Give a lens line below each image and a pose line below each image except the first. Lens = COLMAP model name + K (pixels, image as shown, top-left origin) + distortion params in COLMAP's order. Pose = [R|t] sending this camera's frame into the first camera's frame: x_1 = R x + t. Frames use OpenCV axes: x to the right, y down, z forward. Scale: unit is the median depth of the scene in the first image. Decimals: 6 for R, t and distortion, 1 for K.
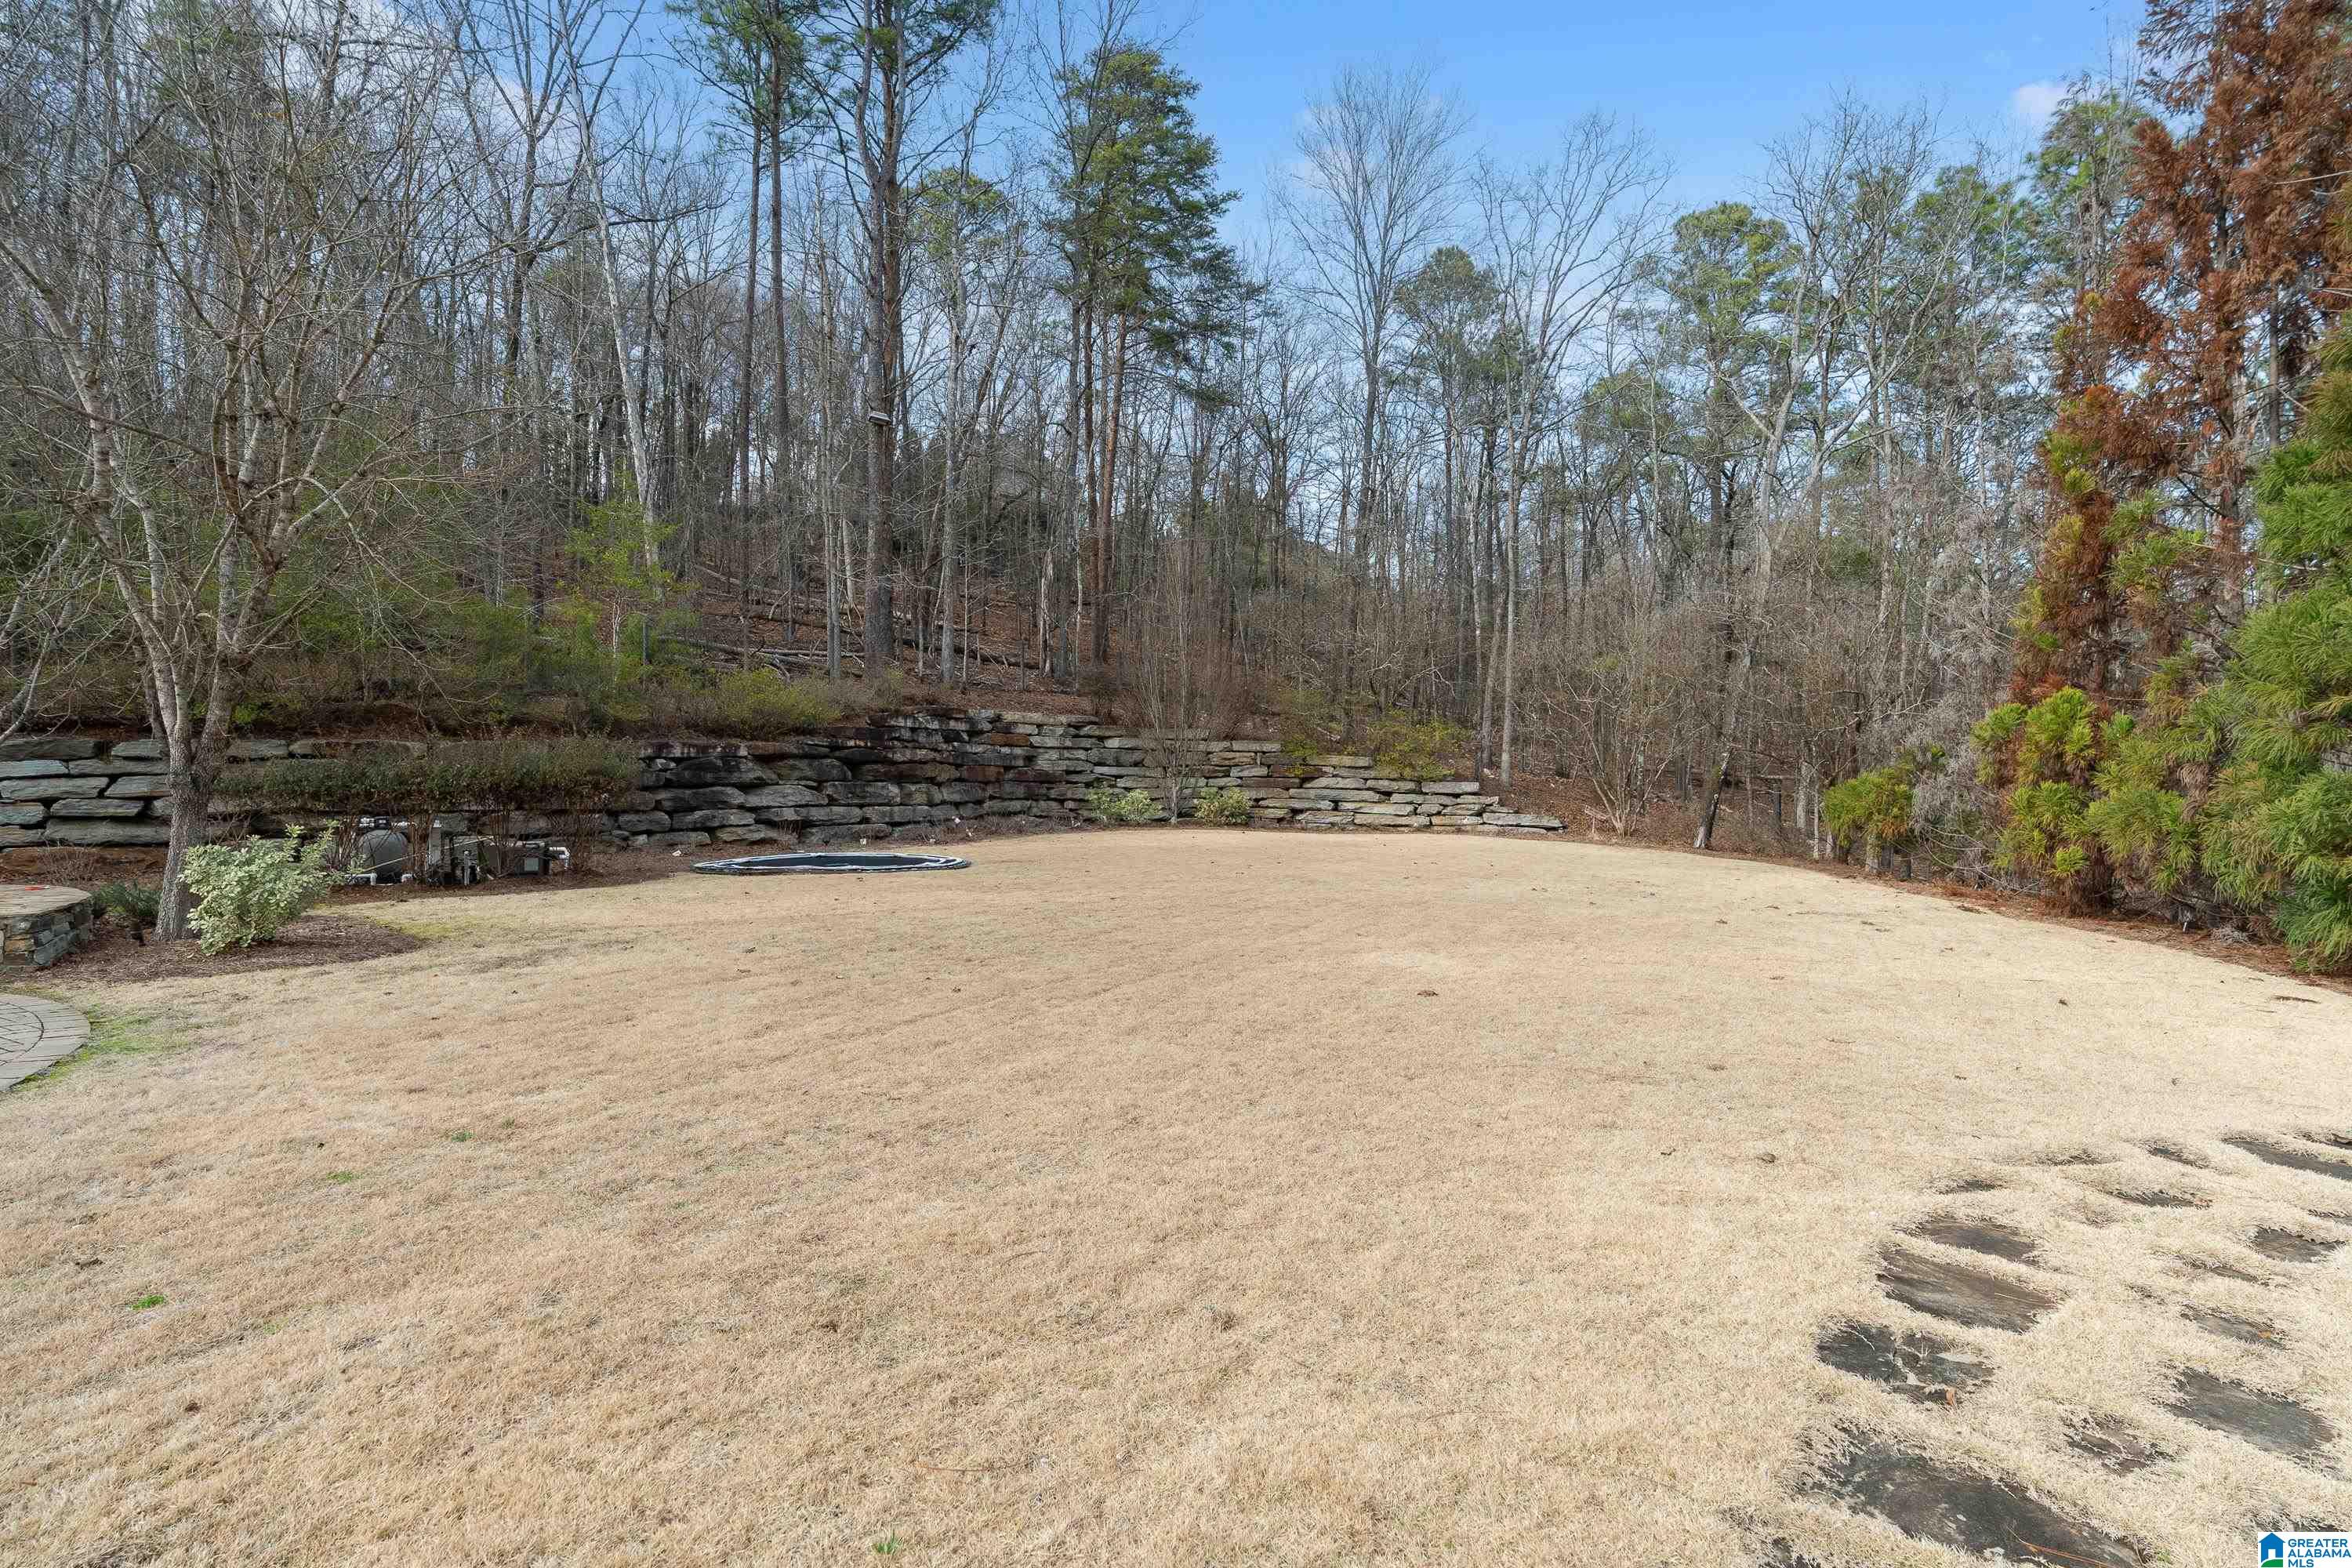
lens RADIAL K [[1174.7, 0, 1176.3], [0, 1174.7, 770.2], [0, 0, 1]] dist [-0.003166, -0.000254]
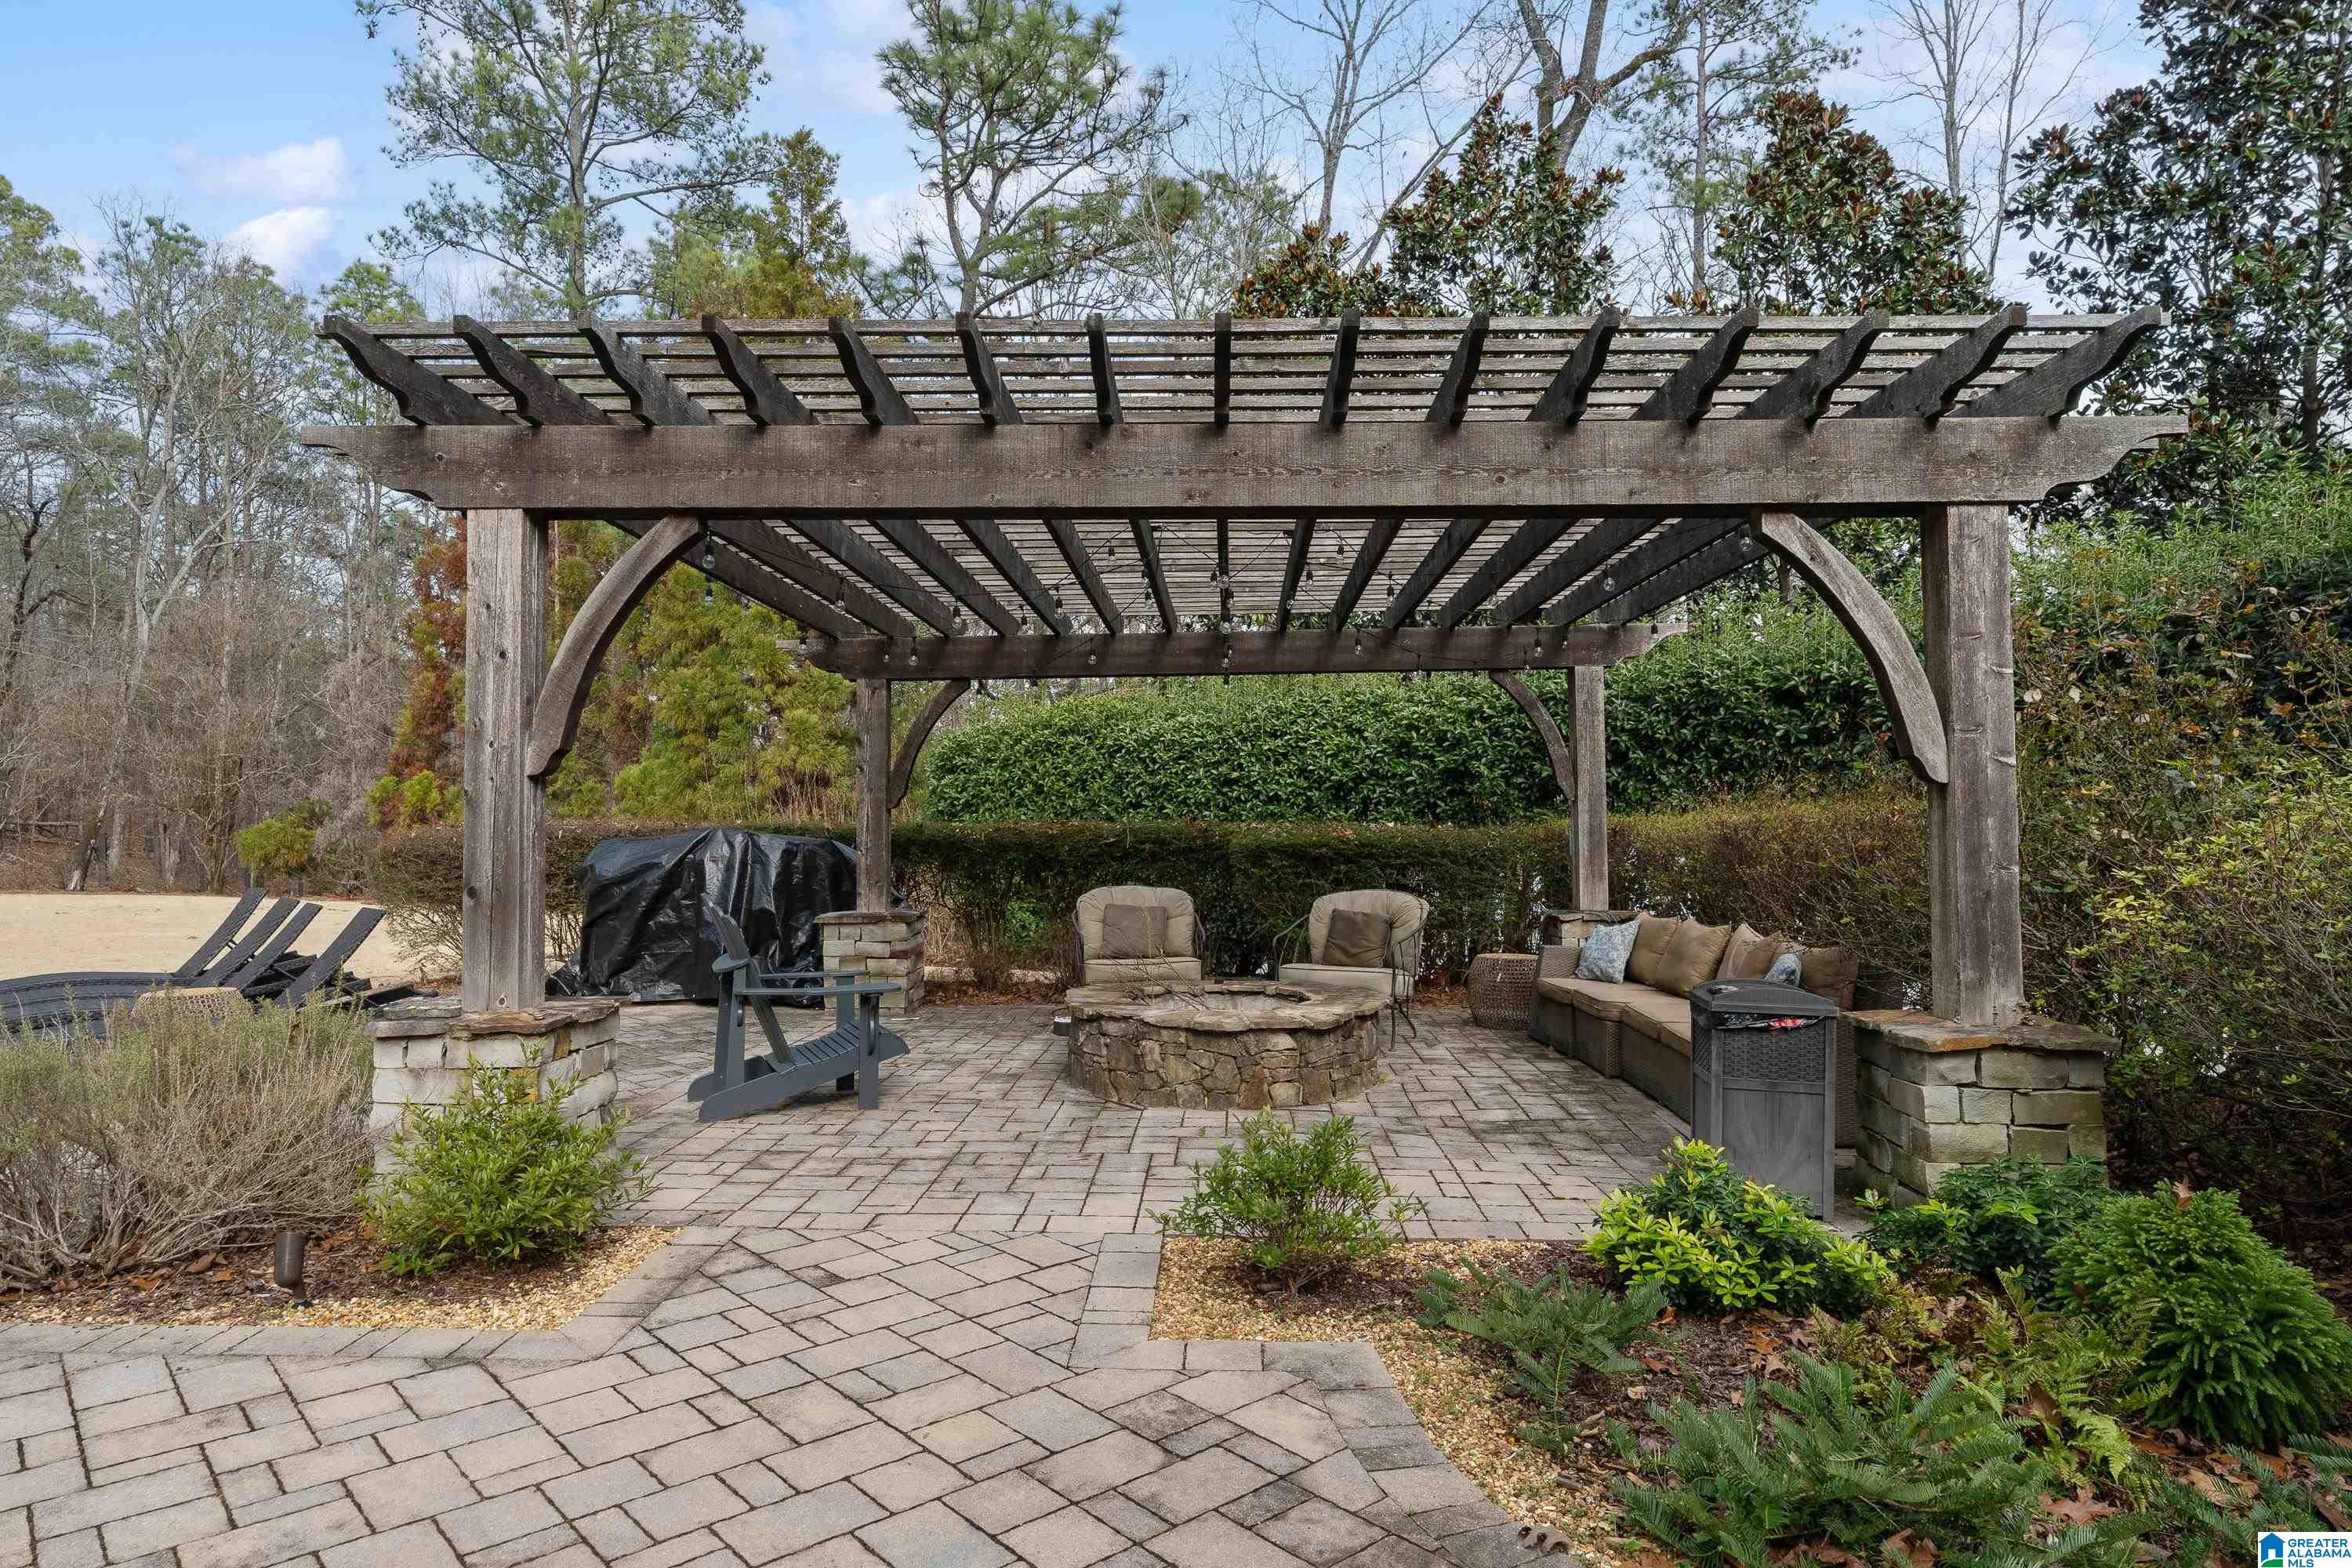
lens RADIAL K [[1387.2, 0, 1174.9], [0, 1387.2, 814.6], [0, 0, 1]] dist [-0.000281, 0.000323]
pose [[0.339103, -0.000783, 0.940749, -0.538692], [0.001099, 0.999999, 0.000436, -0.002766], [-0.940748, 0.000886, 0.339104, -0.501174]]
